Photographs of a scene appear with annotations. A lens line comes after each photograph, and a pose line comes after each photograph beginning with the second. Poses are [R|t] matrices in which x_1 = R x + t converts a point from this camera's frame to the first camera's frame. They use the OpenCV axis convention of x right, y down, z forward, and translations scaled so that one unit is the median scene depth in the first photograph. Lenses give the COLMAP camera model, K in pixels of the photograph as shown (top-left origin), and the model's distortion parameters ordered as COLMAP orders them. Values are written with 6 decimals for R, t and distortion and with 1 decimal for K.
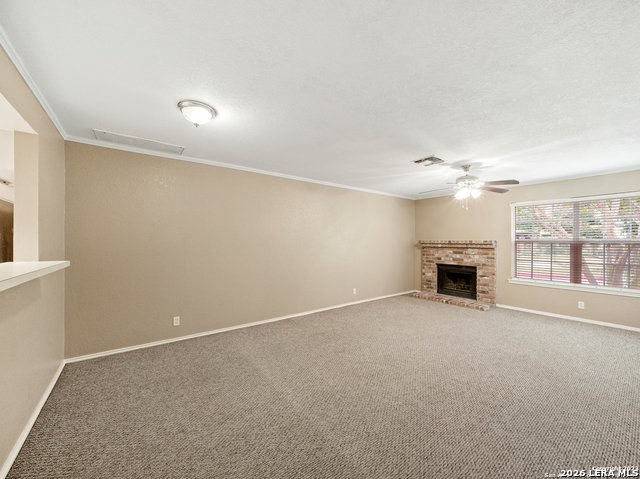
lens RADIAL K [[256.1, 0, 314.1], [0, 256.1, 241.7], [0, 0, 1]] dist [-0.008620, -0.000659]
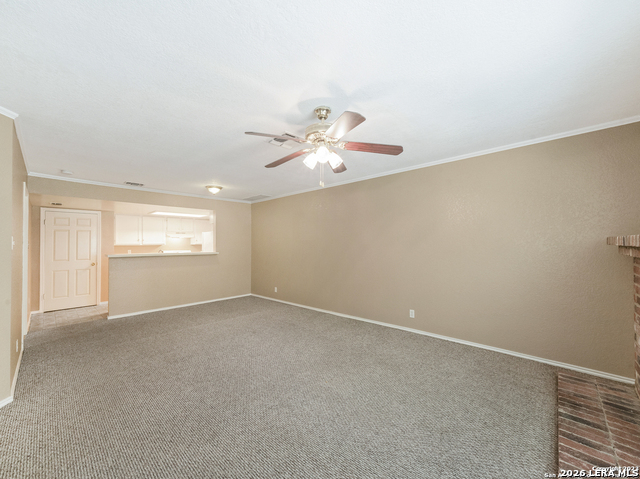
lens RADIAL K [[256.1, 0, 325.6], [0, 256.1, 241.8], [0, 0, 1]] dist [-0.008620, -0.000659]
pose [[0.195039, -0.015290, -0.980676, 1.158666], [0.008330, 0.999868, -0.013933, 0.004055], [0.980760, -0.005451, 0.195141, 0.902874]]
